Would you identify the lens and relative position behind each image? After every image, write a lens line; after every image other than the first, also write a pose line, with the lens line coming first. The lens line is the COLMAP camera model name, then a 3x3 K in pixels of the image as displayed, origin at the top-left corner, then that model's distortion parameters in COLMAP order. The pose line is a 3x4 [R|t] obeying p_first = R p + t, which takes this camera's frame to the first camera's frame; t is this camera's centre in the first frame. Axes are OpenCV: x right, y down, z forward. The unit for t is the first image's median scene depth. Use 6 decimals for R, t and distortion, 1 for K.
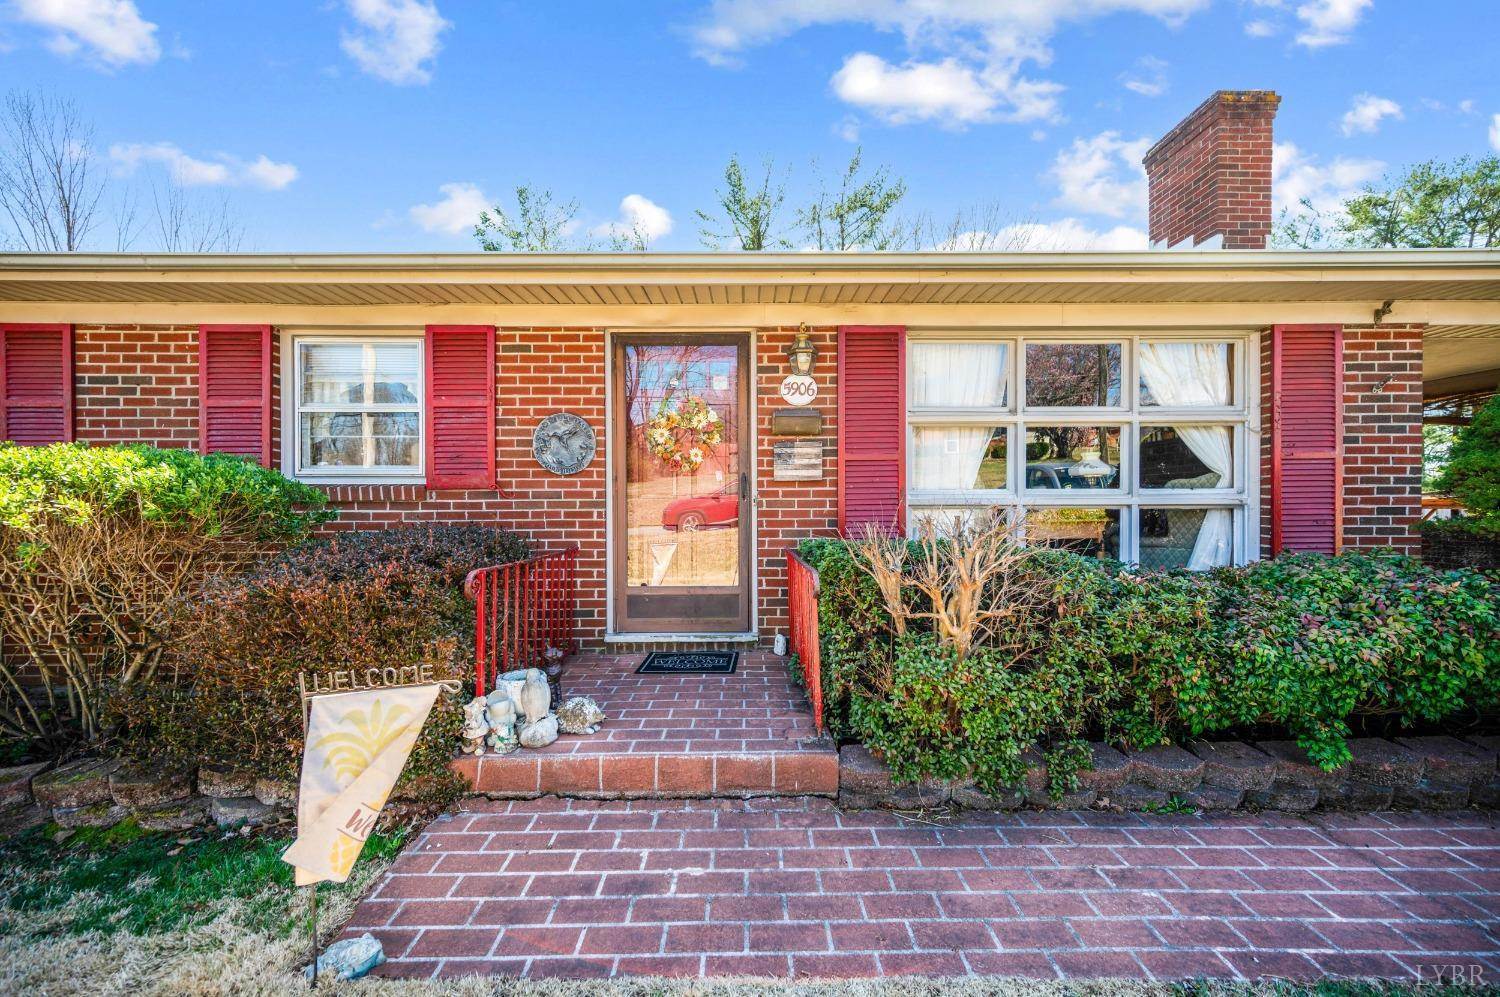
lens RADIAL K [[590.2, 0, 748.7], [0, 590.2, 501.5], [0, 0, 1]] dist [0.010082, 0.000431]
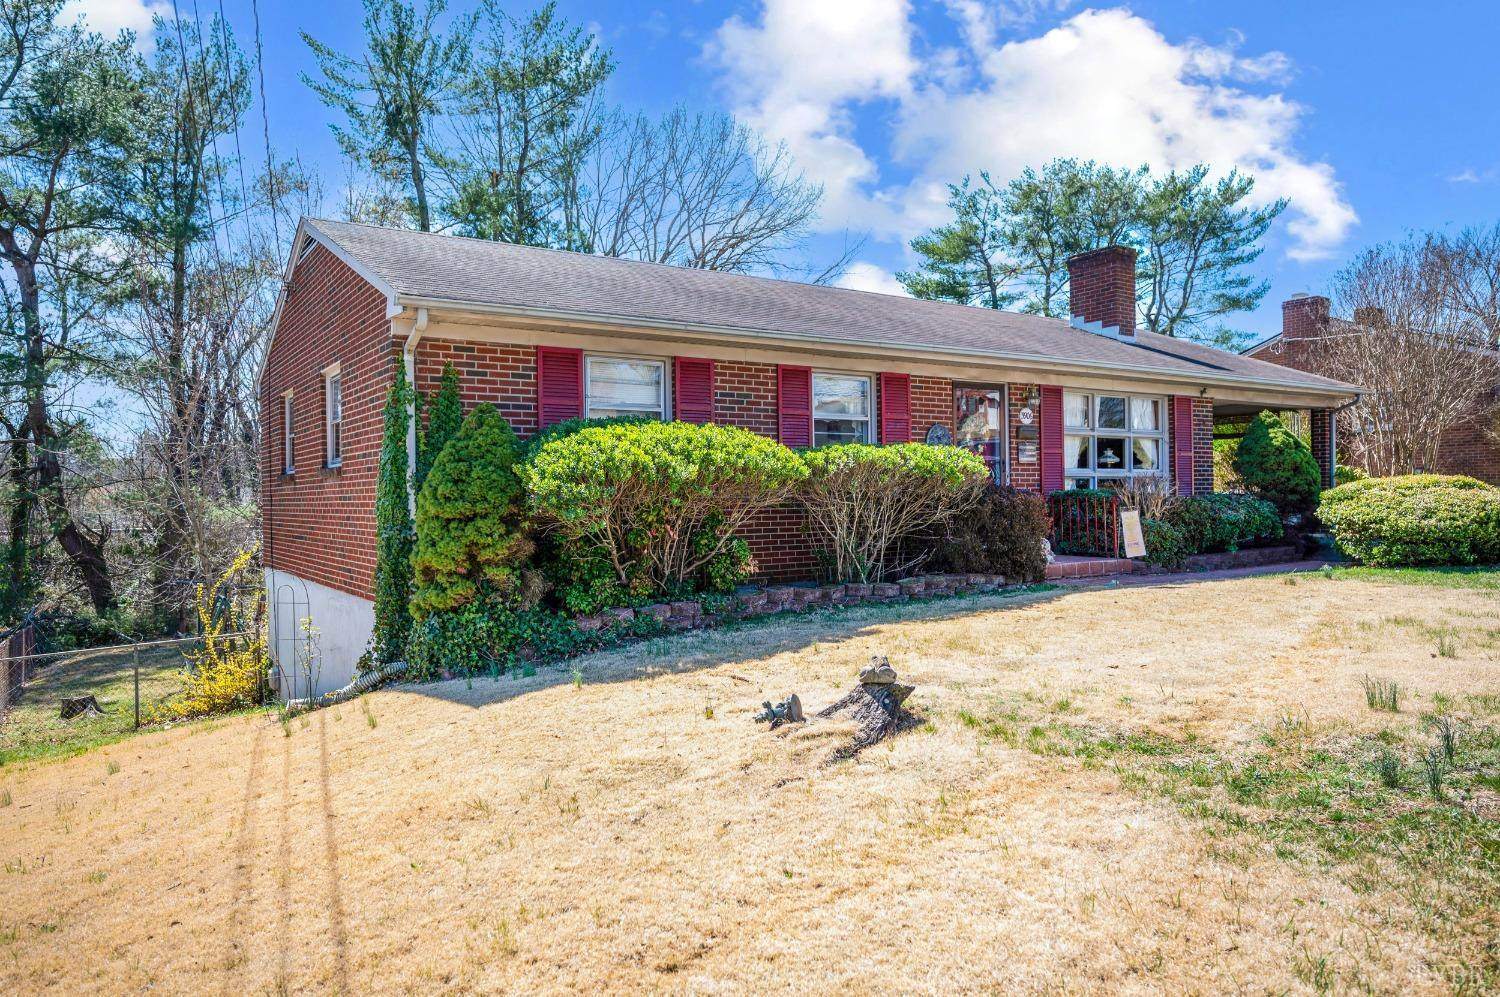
lens RADIAL K [[1005.6, 0, 750.9], [0, 1005.6, 498.5], [0, 0, 1]] dist [-0.008087, -0.000661]
pose [[0.840914, -0.007200, 0.541120, -2.441219], [0.012082, 0.999912, -0.005471, 0.087592], [-0.541033, 0.011139, 0.840927, -1.268584]]
